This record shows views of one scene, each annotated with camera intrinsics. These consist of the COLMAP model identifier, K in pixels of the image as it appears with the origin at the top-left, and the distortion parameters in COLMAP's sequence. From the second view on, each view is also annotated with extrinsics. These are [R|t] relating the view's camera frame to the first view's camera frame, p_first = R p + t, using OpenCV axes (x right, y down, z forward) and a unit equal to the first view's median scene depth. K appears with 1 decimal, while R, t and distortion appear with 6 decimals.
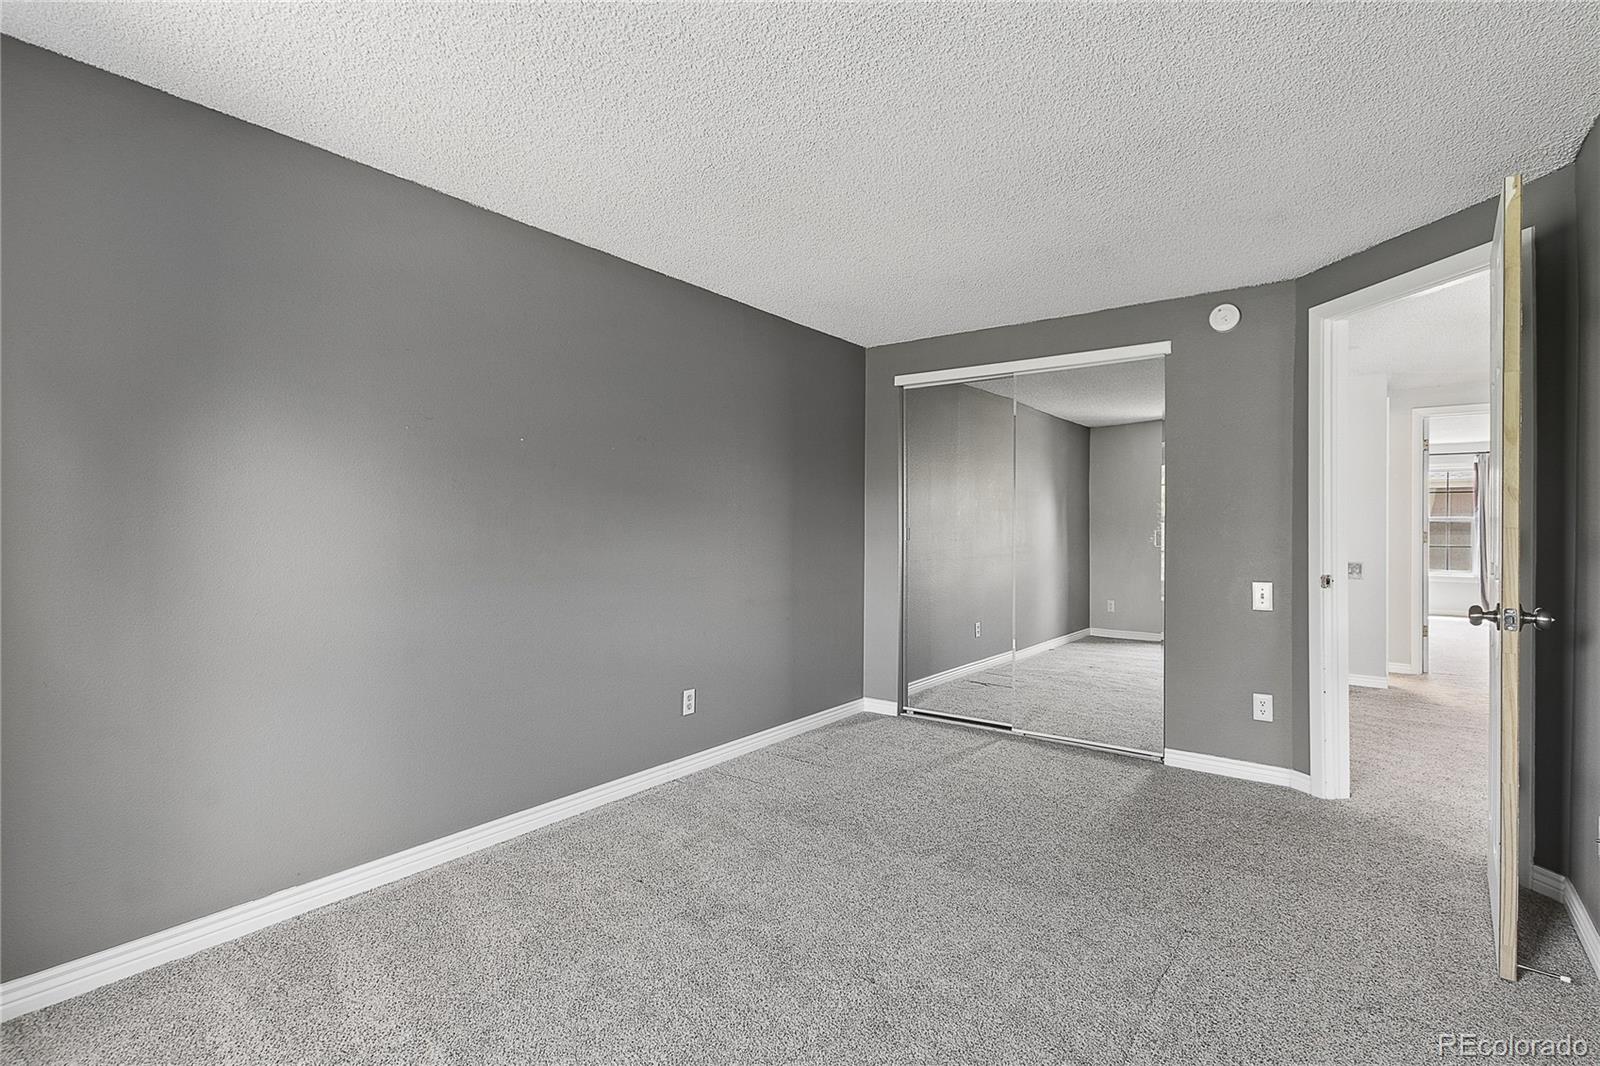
lens RADIAL K [[755.2, 0, 801.5], [0, 755.2, 528.5], [0, 0, 1]] dist [0.009346, -0.001808]
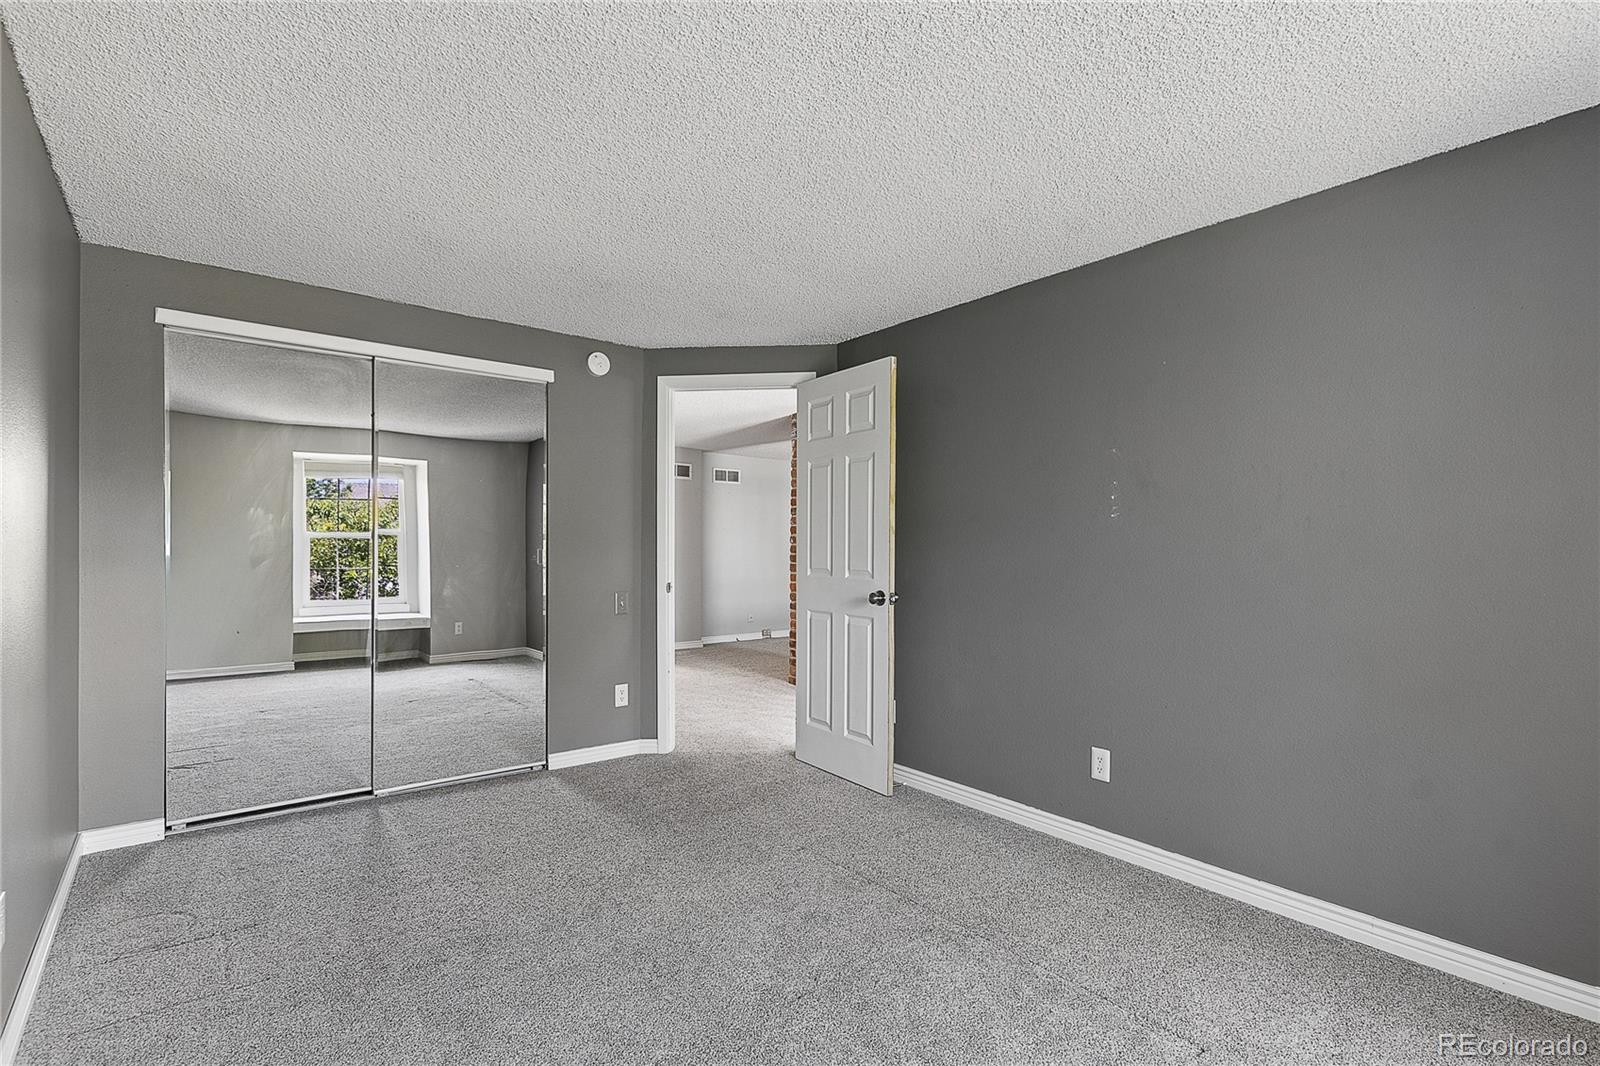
lens RADIAL K [[755.2, 0, 799.5], [0, 755.2, 544.2], [0, 0, 1]] dist [0.009346, -0.001808]
pose [[0.248706, 0.007422, 0.968551, -0.451805], [0.001848, 0.999965, -0.008137, 0.005897], [-0.968577, 0.003813, 0.248683, 0.394459]]
